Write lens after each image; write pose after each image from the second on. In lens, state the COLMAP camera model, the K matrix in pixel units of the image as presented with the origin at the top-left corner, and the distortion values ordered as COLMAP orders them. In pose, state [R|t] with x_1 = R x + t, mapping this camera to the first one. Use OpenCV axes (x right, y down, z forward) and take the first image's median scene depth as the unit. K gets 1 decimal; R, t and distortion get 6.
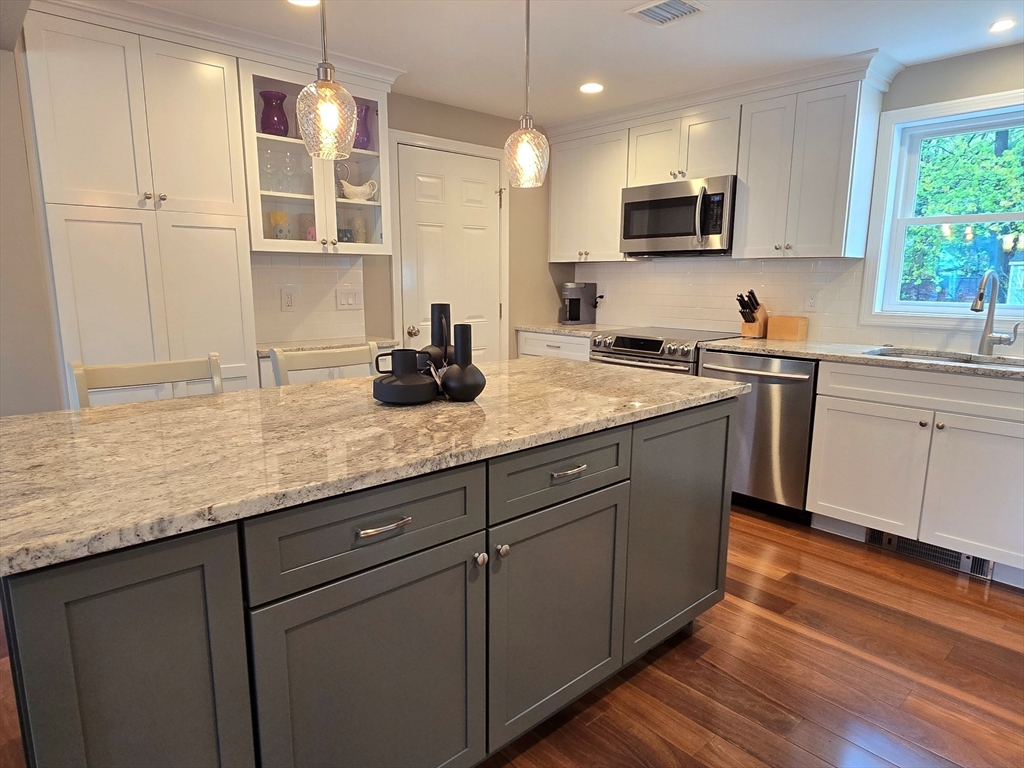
lens RADIAL K [[621.8, 0, 512.9], [0, 621.8, 389.3], [0, 0, 1]] dist [0.002392, -0.001342]
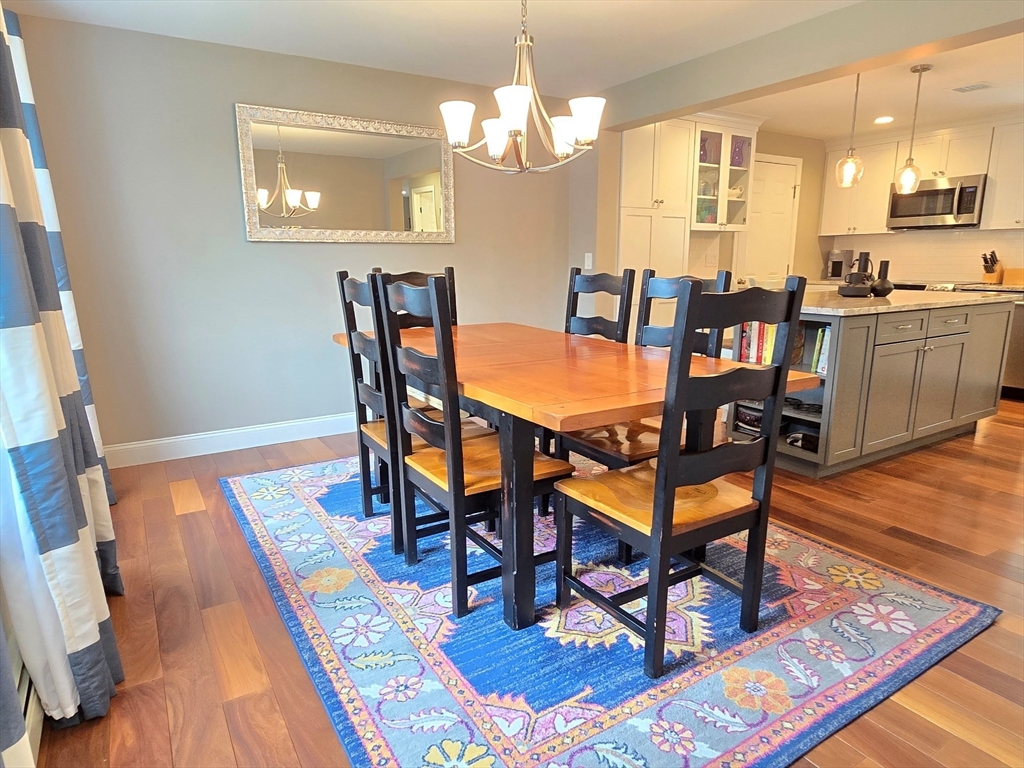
lens RADIAL K [[621.8, 0, 512.9], [0, 621.8, 389.3], [0, 0, 1]] dist [0.002392, -0.001342]
pose [[0.984317, 0.026875, -0.174348, -0.492507], [-0.021916, 0.999300, 0.030305, 0.155970], [0.175040, -0.026009, 0.984218, -0.695852]]
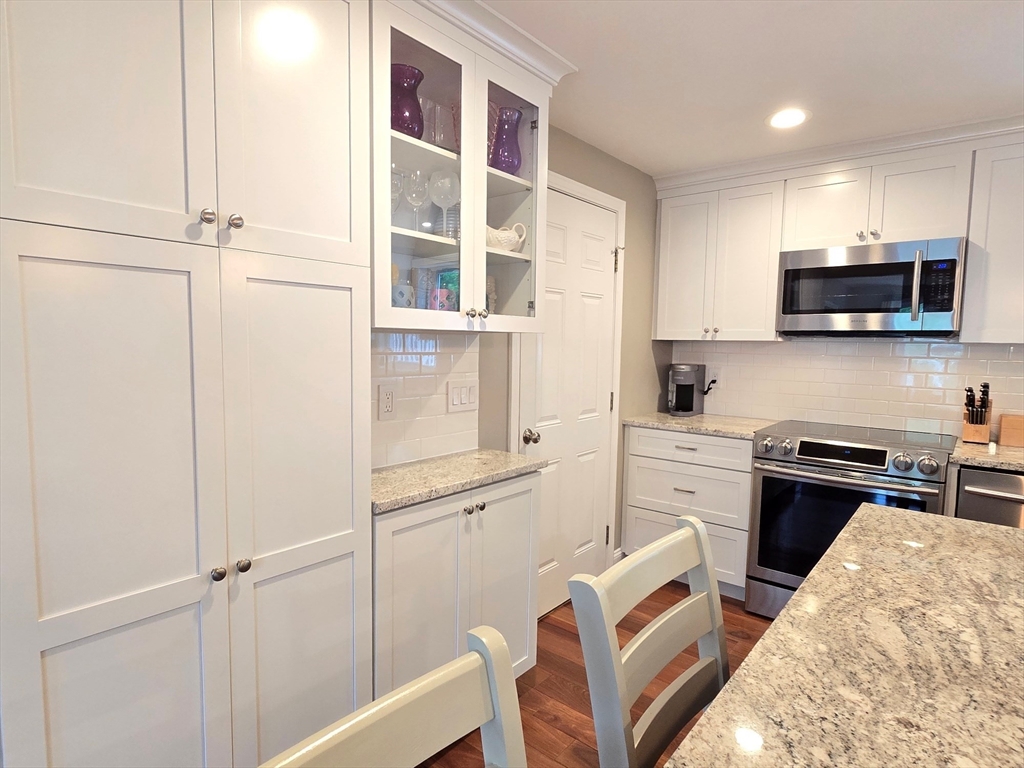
lens RADIAL K [[565.8, 0, 513.3], [0, 565.8, 388.6], [0, 0, 1]] dist [-0.002531, -0.001727]
pose [[0.990072, -0.000699, 0.140559, -0.302205], [0.014056, 0.995467, -0.094061, -0.097028], [-0.139856, 0.095102, 0.985594, 0.399042]]
